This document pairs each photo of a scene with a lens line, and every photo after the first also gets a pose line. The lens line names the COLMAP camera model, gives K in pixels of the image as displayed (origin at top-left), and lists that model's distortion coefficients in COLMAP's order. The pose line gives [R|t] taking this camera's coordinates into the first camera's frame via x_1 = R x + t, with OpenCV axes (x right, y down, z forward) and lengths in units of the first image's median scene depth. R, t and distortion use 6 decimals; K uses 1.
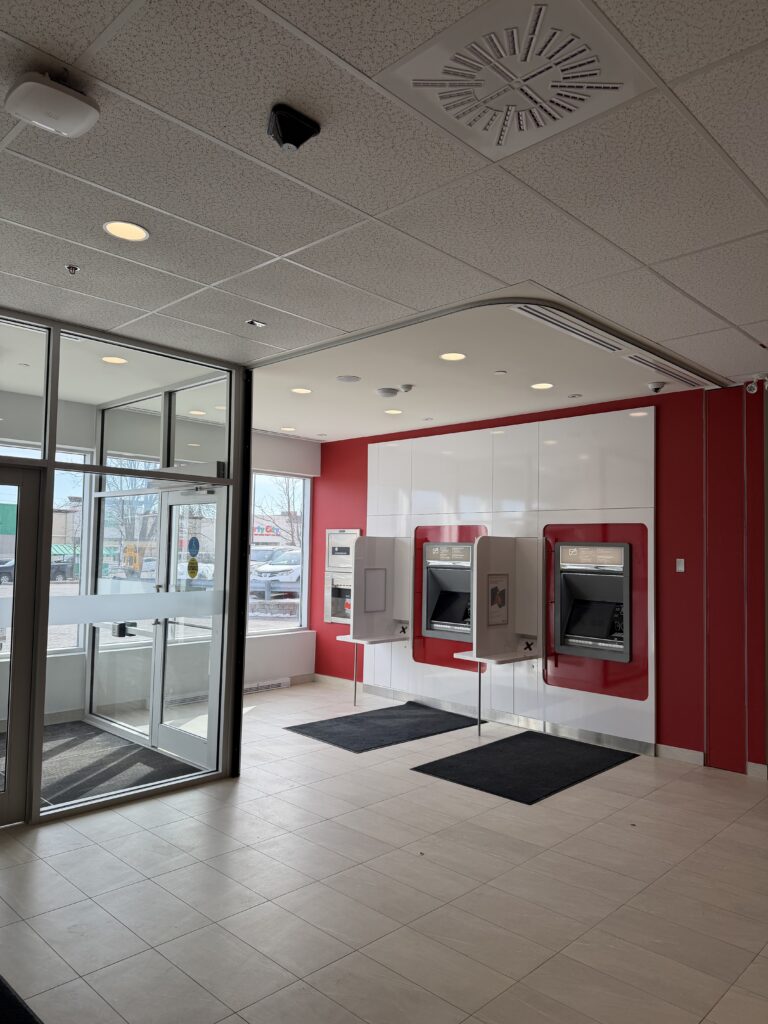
lens RADIAL K [[721.0, 0, 397.7], [0, 721.0, 512.7], [0, 0, 1]] dist [0.079460, -0.007347]
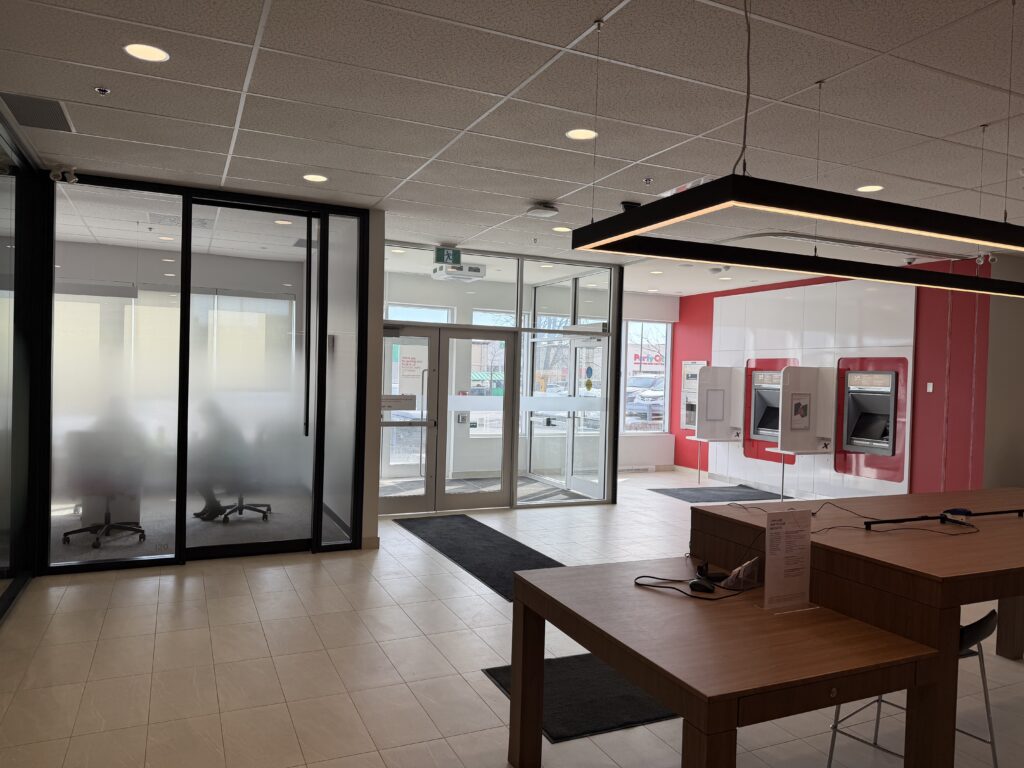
lens RADIAL K [[721.0, 0, 508.7], [0, 721.0, 384.2], [0, 0, 1]] dist [0.079460, -0.007347]
pose [[0.927884, 0.012097, -0.372673, 0.142902], [0.009832, 0.998332, 0.056885, -0.019058], [0.372740, -0.056447, 0.926217, -0.524557]]
